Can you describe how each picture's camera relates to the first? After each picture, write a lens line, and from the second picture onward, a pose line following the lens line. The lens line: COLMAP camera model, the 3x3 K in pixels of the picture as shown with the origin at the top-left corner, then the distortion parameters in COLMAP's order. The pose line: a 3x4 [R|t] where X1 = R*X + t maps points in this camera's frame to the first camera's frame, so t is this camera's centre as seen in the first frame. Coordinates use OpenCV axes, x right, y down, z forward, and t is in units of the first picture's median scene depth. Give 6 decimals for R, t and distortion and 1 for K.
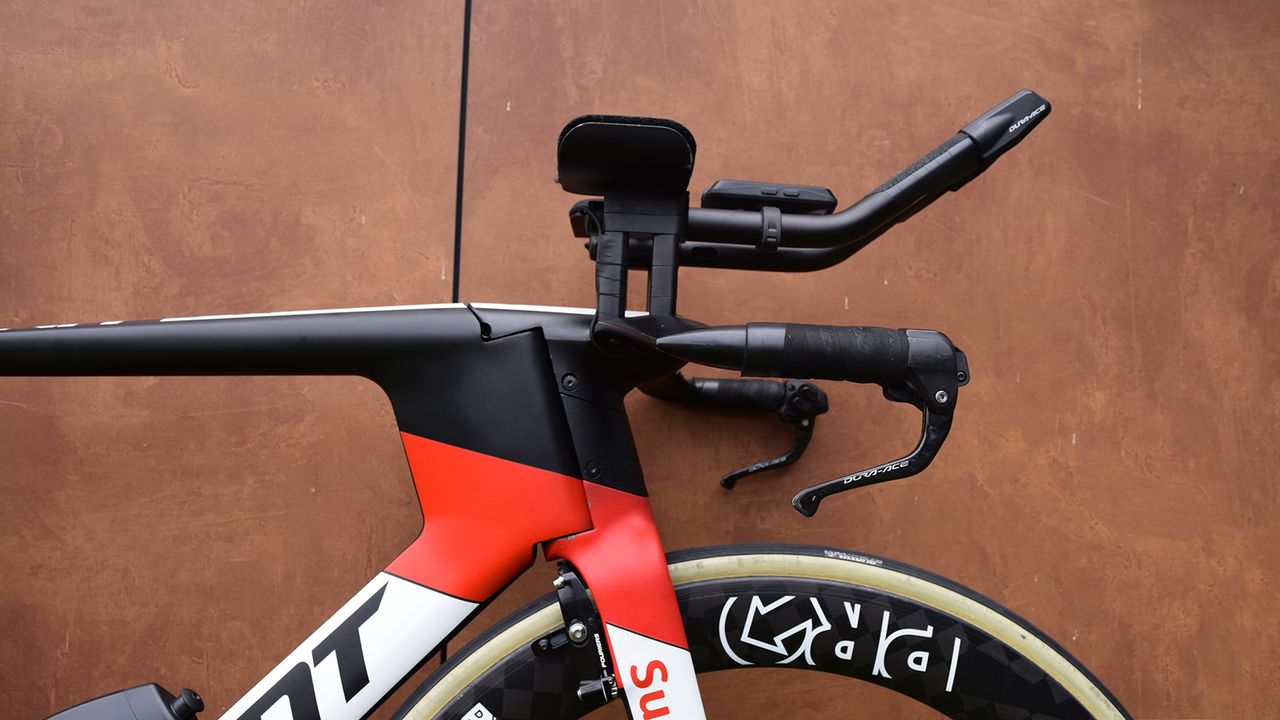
lens RADIAL K [[1041.9, 0, 633.8], [0, 1041.9, 425.0], [0, 0, 1]] dist [-0.096731, 0.023346]
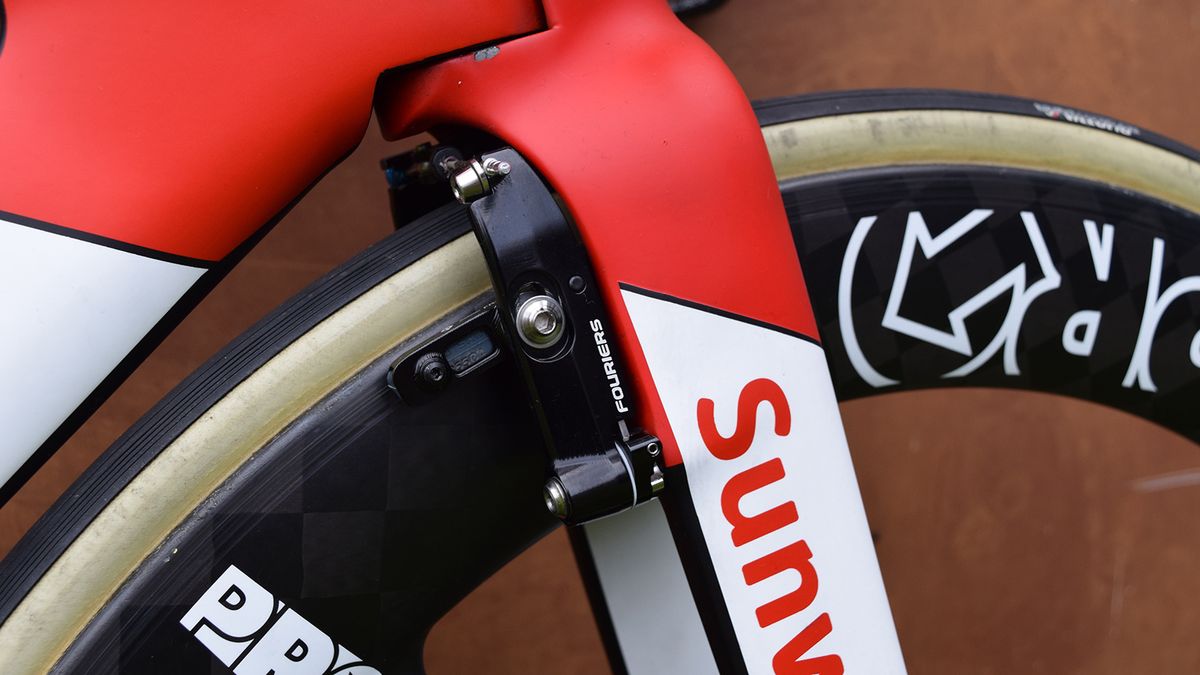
lens RADIAL K [[1383.8, 0, 594.5], [0, 1383.8, 331.1], [0, 0, 1]] dist [-0.053980, 0.000000]
pose [[0.919716, -0.068377, 0.386585, -0.162658], [0.026390, 0.993256, 0.112896, 0.115313], [-0.391697, -0.093630, 0.915318, 0.434863]]
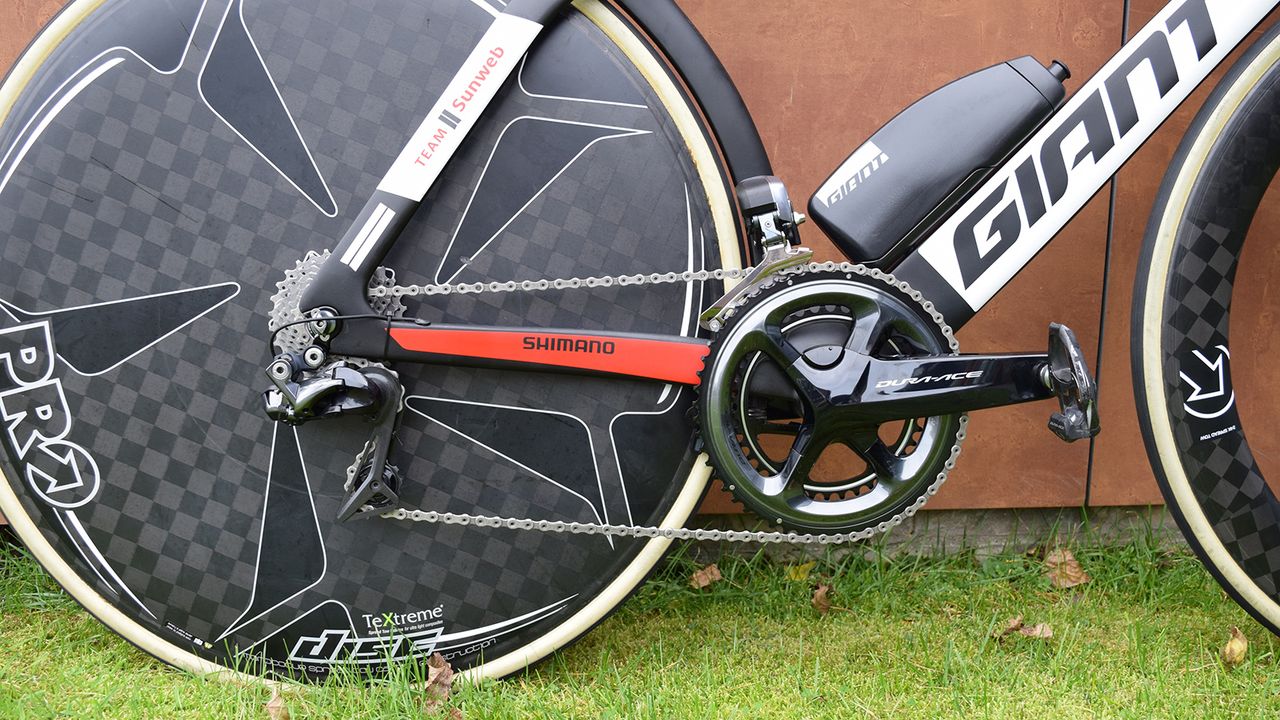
lens RADIAL K [[1263.3, 0, 637.1], [0, 1263.3, 384.1], [0, 0, 1]] dist [-0.072454, 0.000000]
pose [[0.999365, -0.035130, 0.005909, -0.755401], [0.033852, 0.988169, 0.149587, 0.317130], [-0.011094, -0.149292, 0.988731, -0.391363]]
